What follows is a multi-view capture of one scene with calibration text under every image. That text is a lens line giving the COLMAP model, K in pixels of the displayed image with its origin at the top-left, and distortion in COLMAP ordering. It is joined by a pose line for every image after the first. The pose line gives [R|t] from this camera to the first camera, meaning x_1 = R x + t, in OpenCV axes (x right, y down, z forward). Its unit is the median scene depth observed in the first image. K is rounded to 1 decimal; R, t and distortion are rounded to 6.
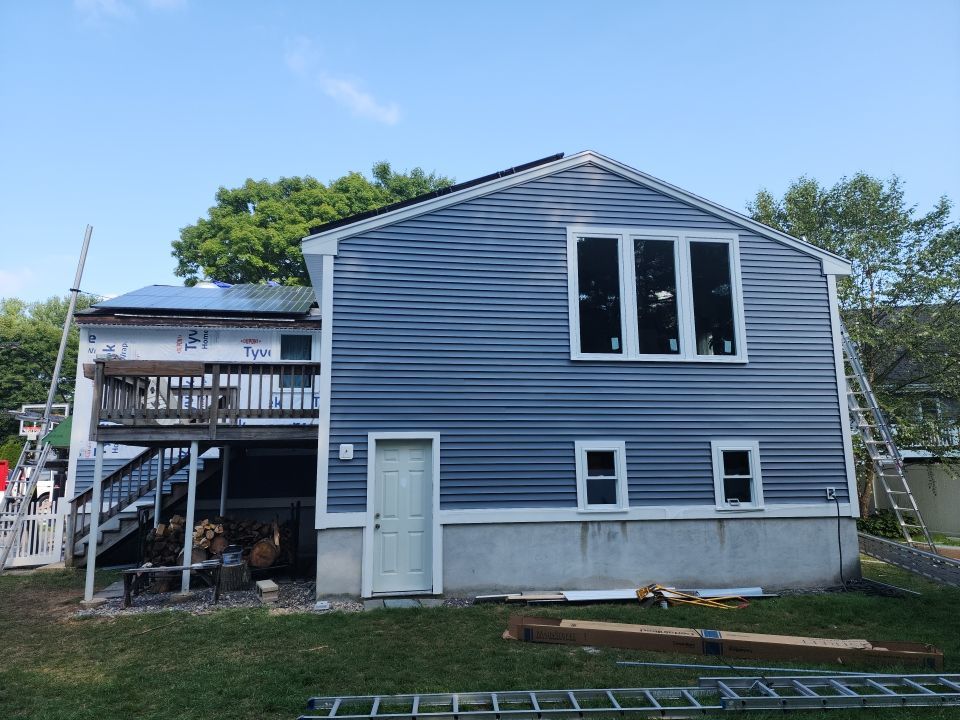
lens RADIAL K [[650.4, 0, 468.8], [0, 650.4, 362.5], [0, 0, 1]] dist [0.034897, -0.017978]
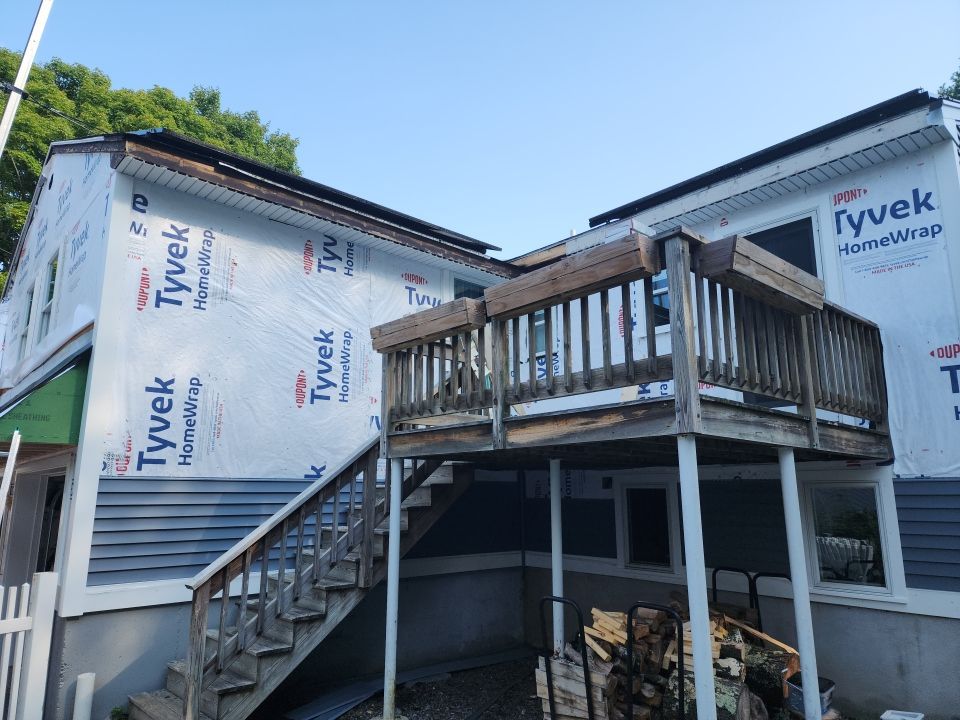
lens RADIAL K [[650.4, 0, 468.8], [0, 650.4, 362.5], [0, 0, 1]] dist [0.034897, -0.017978]
pose [[0.838549, 0.123699, 0.530598, -0.598984], [-0.098962, 0.992266, -0.074929, 0.080060], [-0.535763, 0.010323, 0.844305, 0.502663]]
